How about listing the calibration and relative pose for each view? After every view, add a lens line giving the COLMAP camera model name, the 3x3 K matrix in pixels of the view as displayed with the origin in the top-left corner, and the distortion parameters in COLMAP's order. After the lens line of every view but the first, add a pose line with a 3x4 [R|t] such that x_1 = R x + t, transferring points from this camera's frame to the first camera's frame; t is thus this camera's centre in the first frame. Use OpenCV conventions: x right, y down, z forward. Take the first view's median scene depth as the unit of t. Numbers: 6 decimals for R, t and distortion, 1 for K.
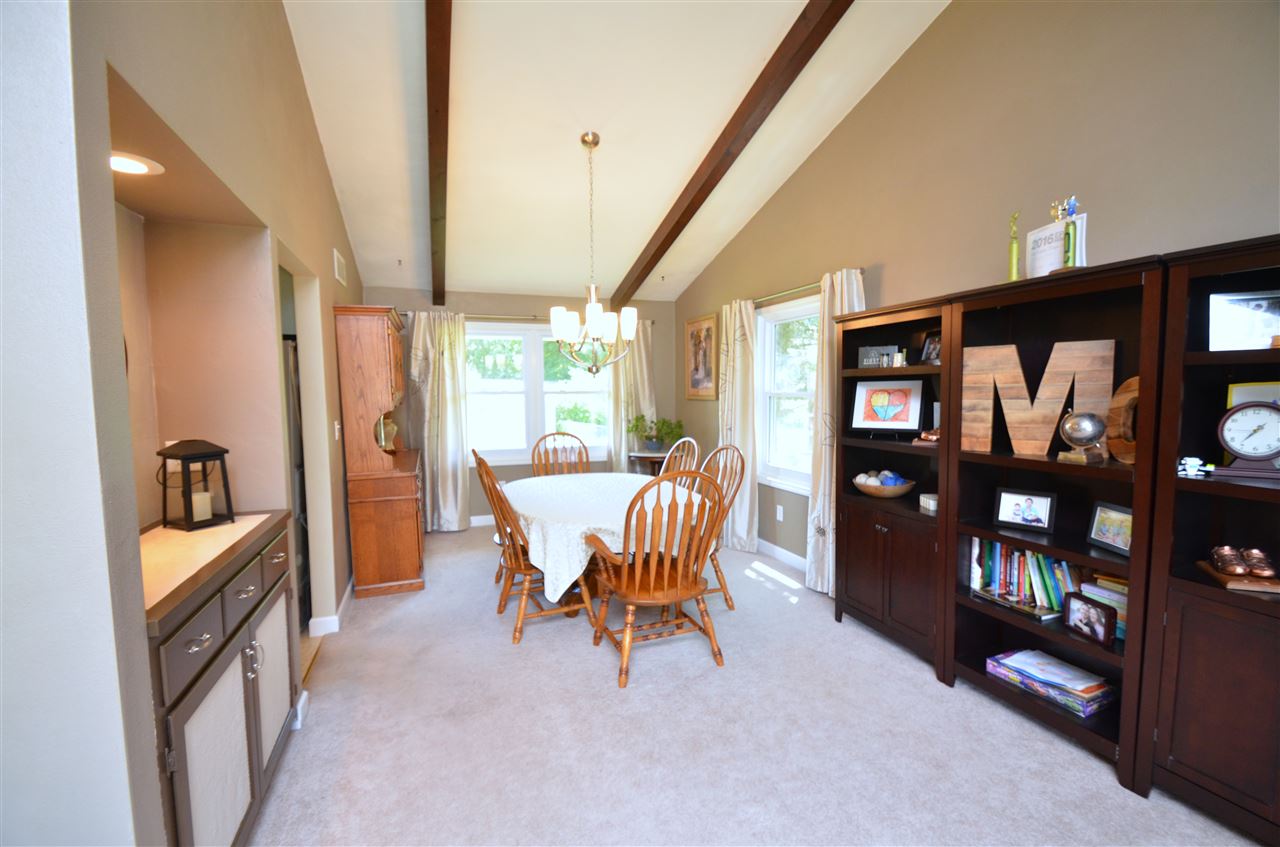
lens RADIAL K [[578.6, 0, 653.7], [0, 578.6, 431.3], [0, 0, 1]] dist [-0.000988, -0.010163]
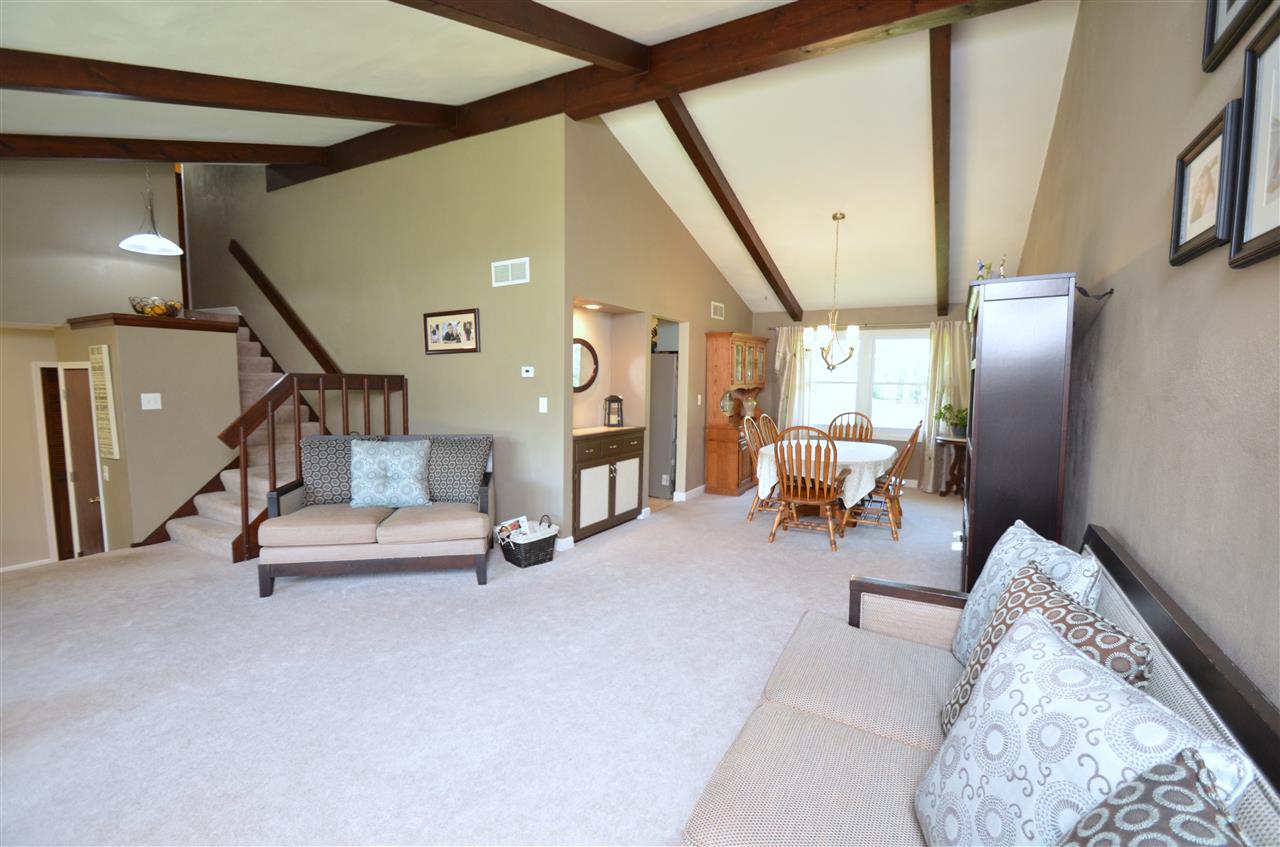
lens RADIAL K [[578.6, 0, 653.7], [0, 578.6, 431.3], [0, 0, 1]] dist [-0.000988, -0.010163]
pose [[0.663311, 0.079527, -0.744106, 0.796216], [-0.065046, 0.996701, 0.048541, 0.018588], [0.745512, 0.016203, 0.666296, -0.389378]]
